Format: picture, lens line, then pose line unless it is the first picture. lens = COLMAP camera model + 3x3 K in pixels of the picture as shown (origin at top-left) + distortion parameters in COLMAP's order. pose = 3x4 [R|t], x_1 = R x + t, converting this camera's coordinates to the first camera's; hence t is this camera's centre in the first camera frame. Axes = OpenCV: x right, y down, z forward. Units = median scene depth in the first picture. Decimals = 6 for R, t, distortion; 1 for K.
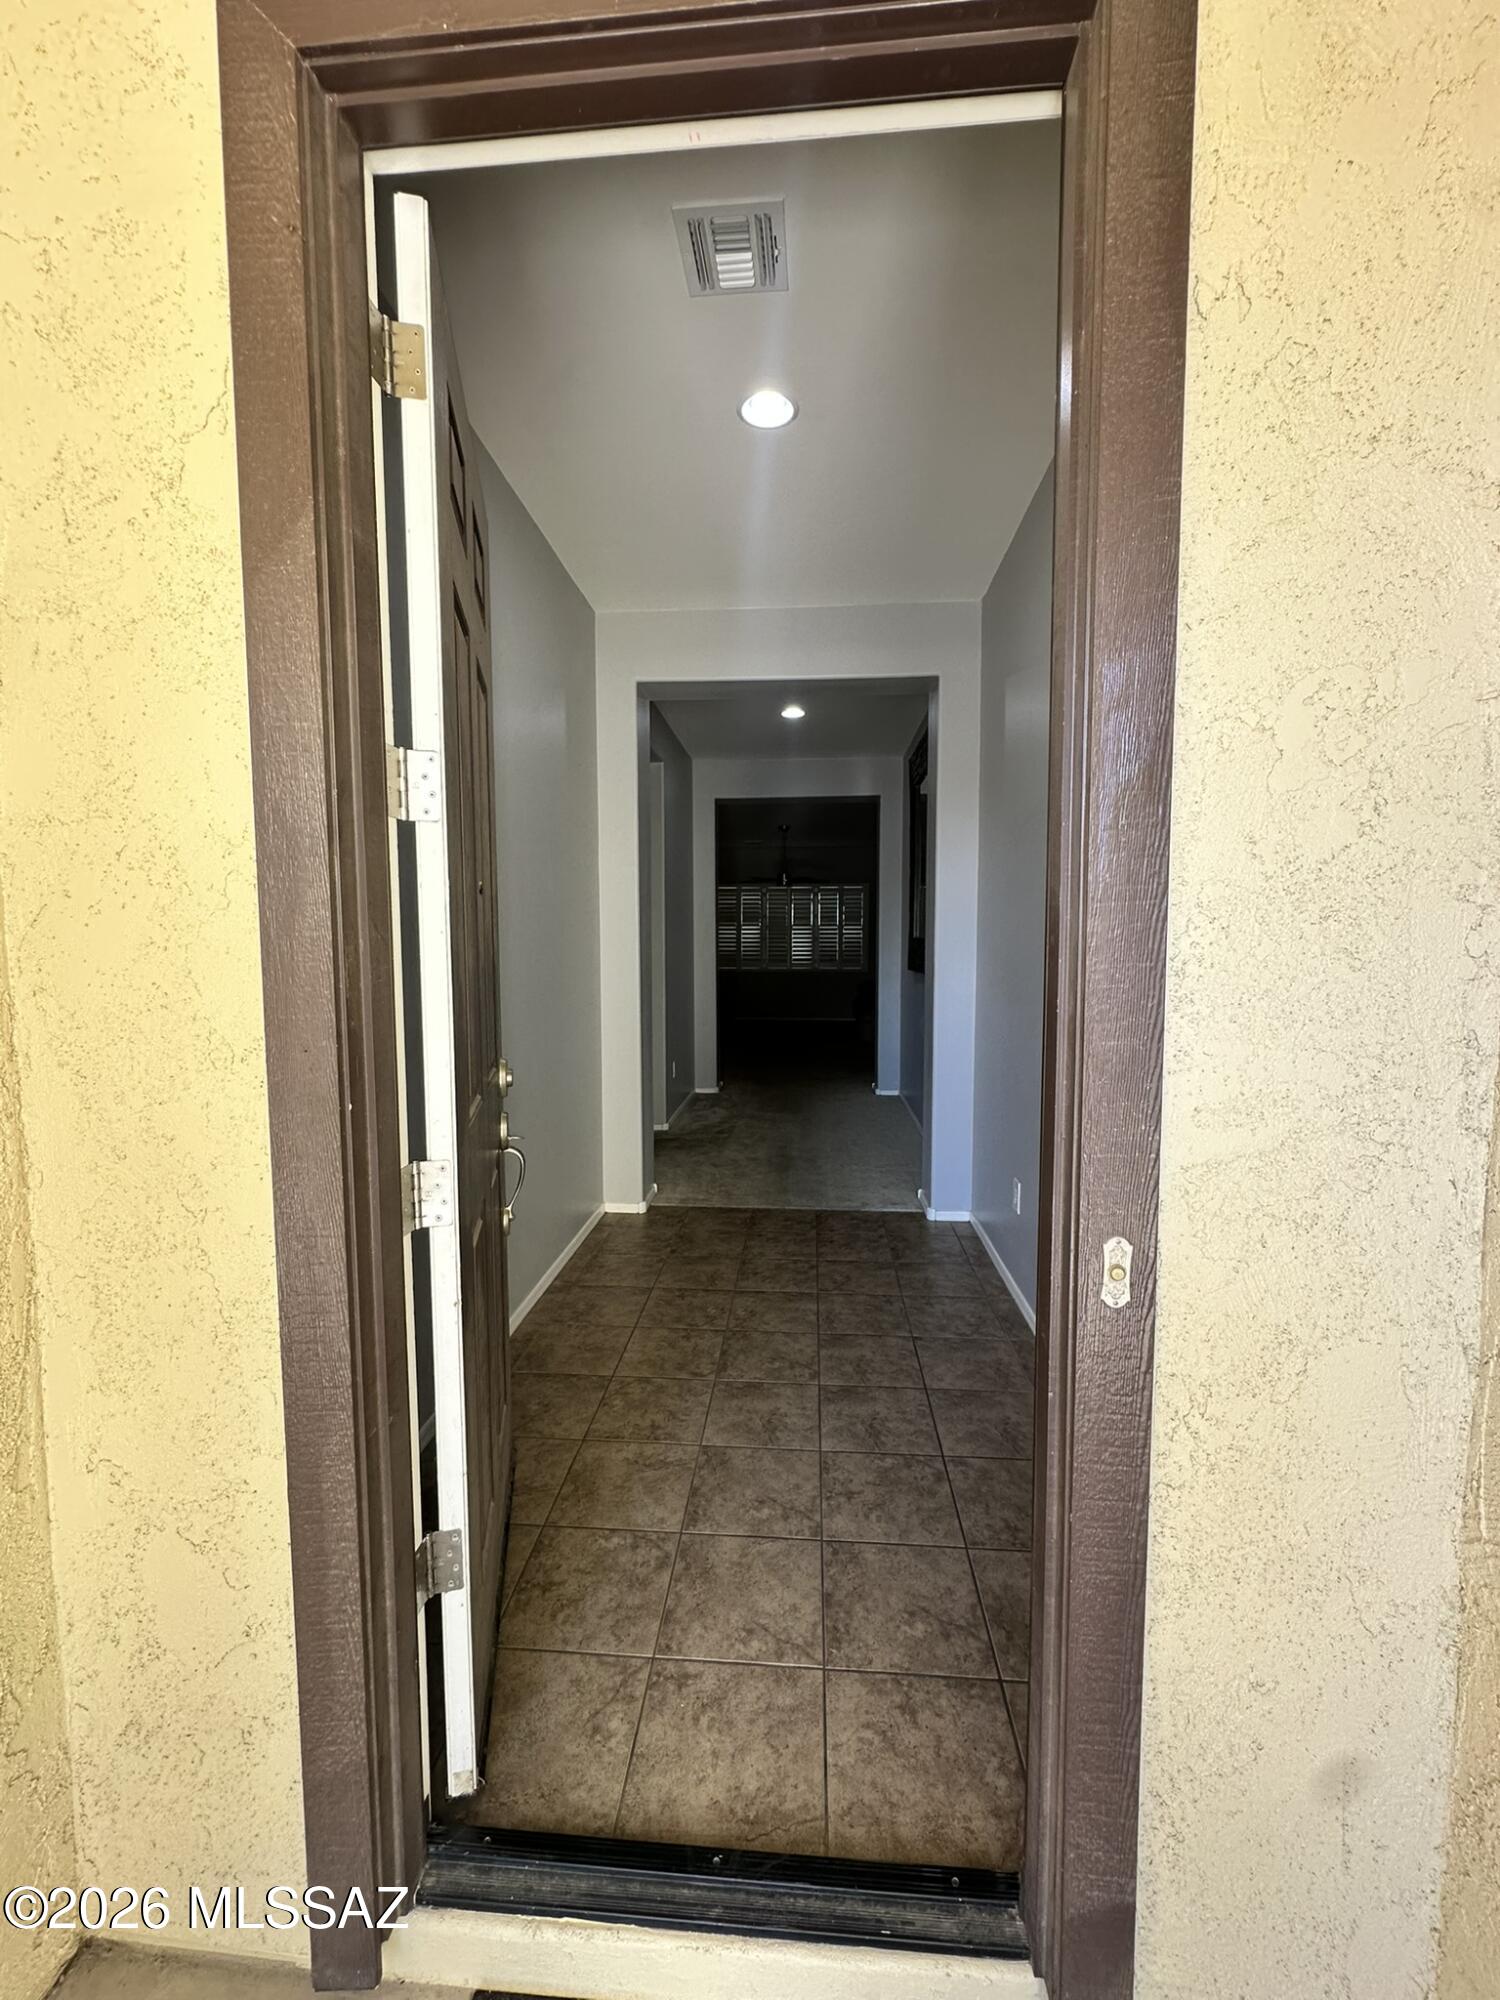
lens RADIAL K [[799.7, 0, 749.2], [0, 799.7, 1002.1], [0, 0, 1]] dist [-0.003561, 0.000429]
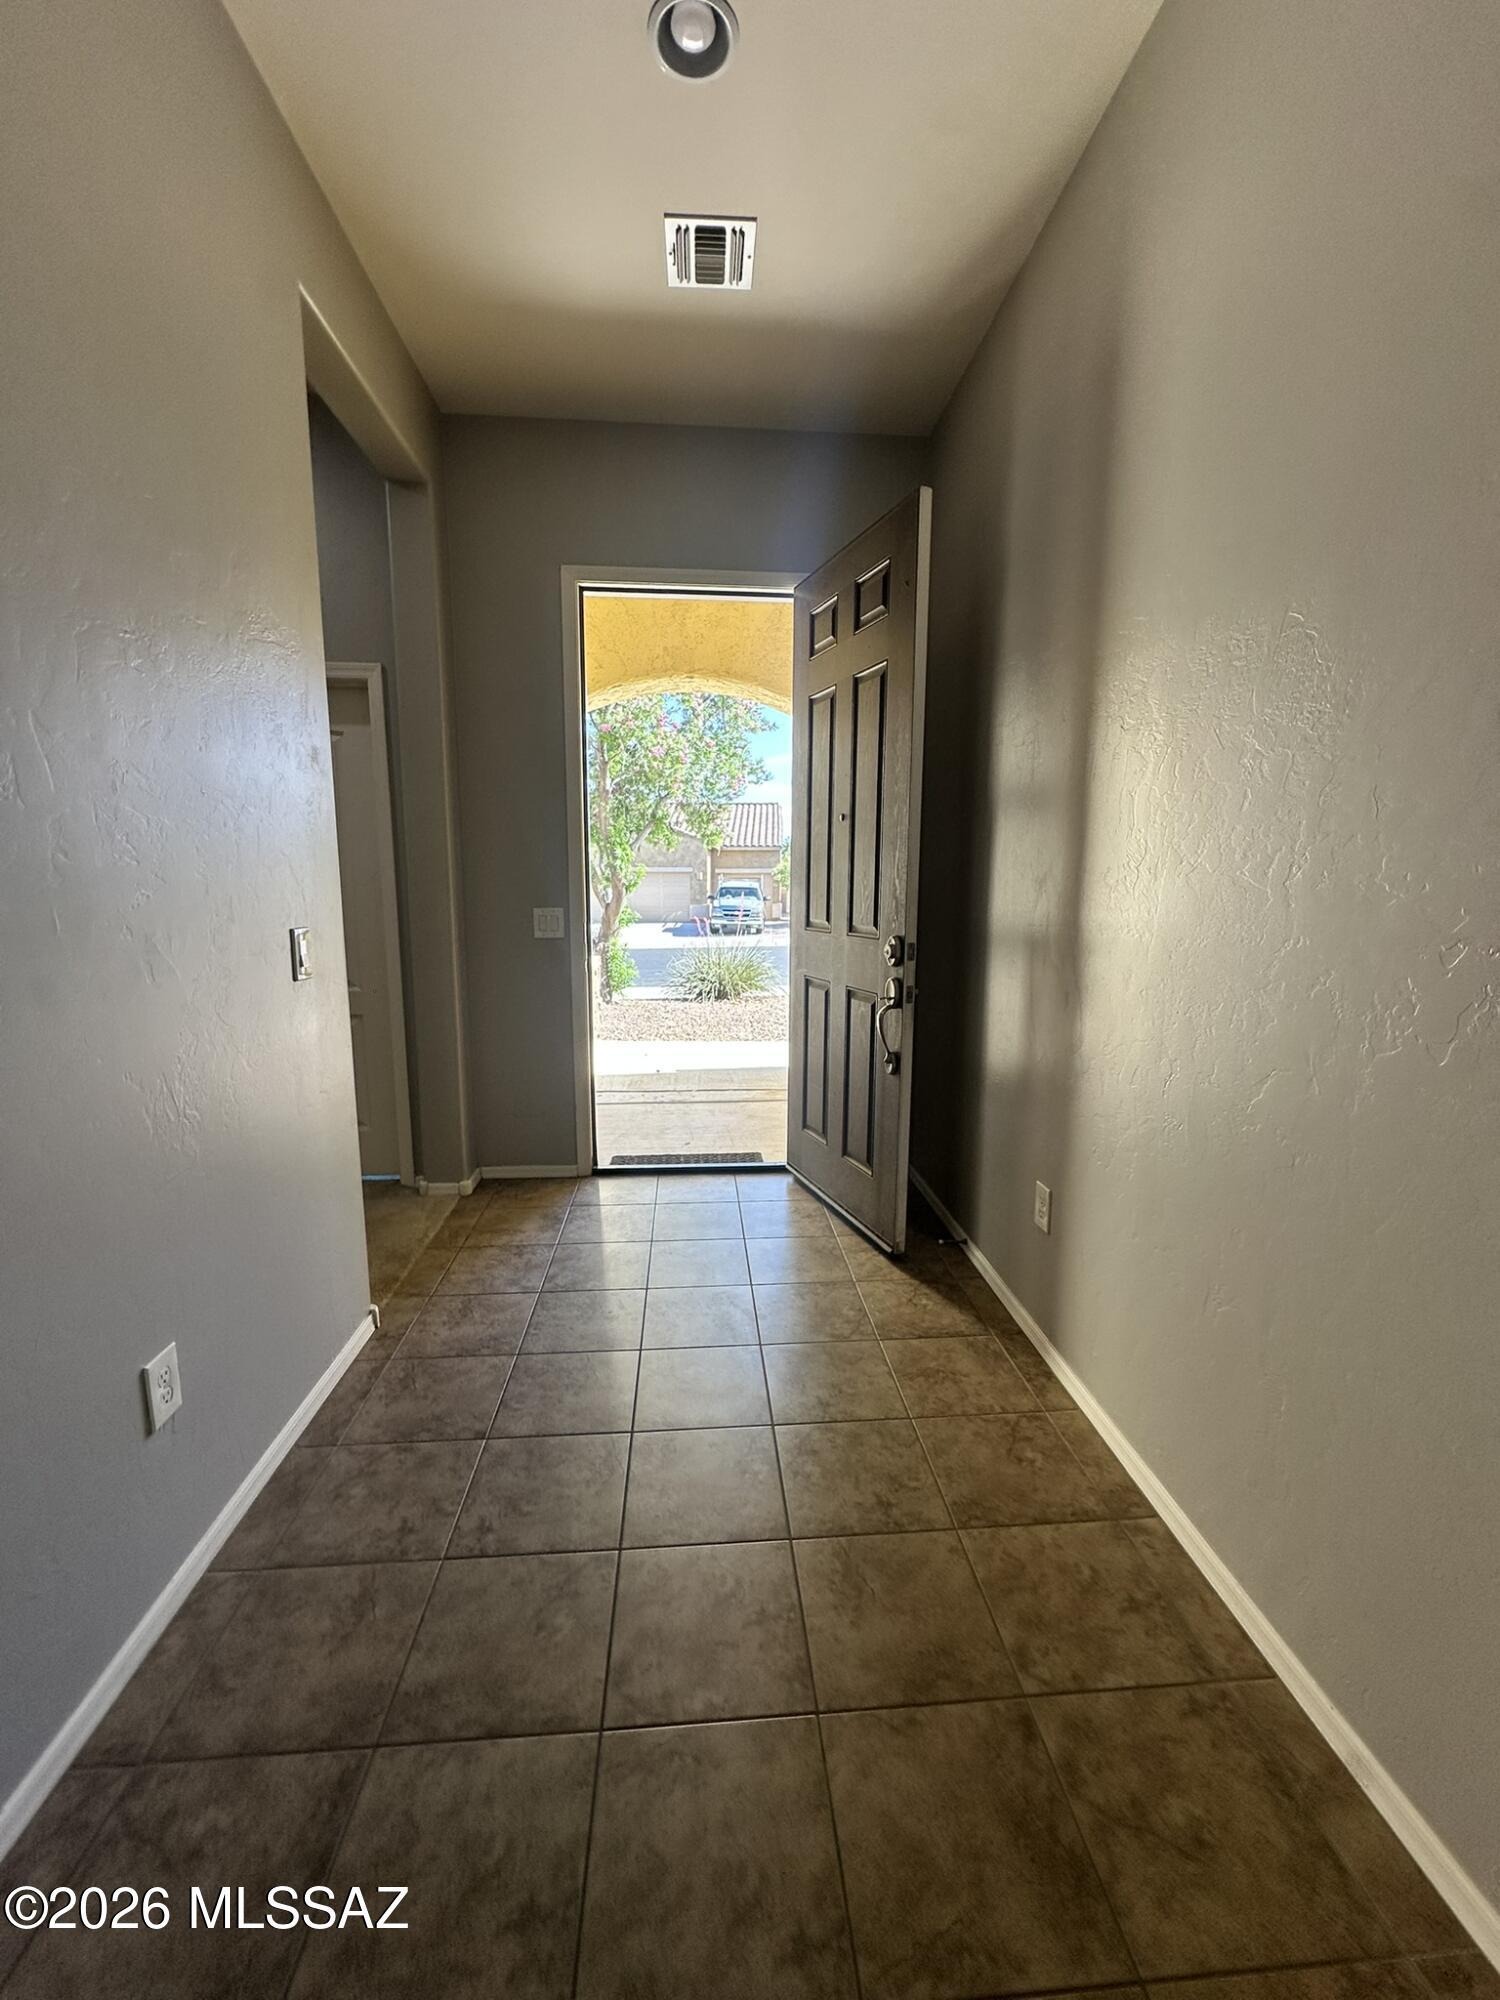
lens RADIAL K [[799.7, 0, 748.1], [0, 799.7, 998.3], [0, 0, 1]] dist [-0.003561, 0.000429]
pose [[-0.988883, 0.022400, -0.147000, 0.071680], [-0.010068, 0.976233, 0.216490, -0.067493], [0.148356, 0.215563, -0.965155, 1.405396]]
